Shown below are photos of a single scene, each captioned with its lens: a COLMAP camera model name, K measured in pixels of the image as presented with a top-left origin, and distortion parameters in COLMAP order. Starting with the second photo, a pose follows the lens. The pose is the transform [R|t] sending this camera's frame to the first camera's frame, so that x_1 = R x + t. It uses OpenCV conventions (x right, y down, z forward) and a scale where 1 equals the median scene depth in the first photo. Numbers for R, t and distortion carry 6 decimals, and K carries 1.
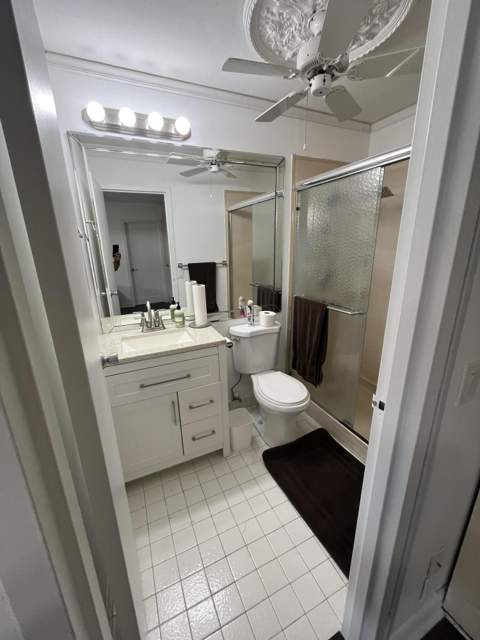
lens RADIAL K [[260.9, 0, 240.7], [0, 260.9, 317.6], [0, 0, 1]] dist [-0.001738, 0.000107]
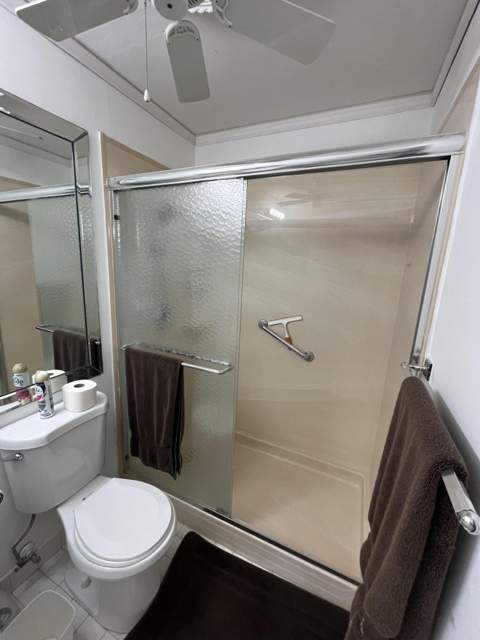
lens RADIAL K [[260.9, 0, 240.7], [0, 260.9, 317.6], [0, 0, 1]] dist [-0.001738, 0.000107]
pose [[0.762093, -0.078847, 0.642649, 0.013864], [0.119419, 0.992646, -0.019826, -0.115049], [-0.636360, 0.091853, 0.765904, 0.315373]]
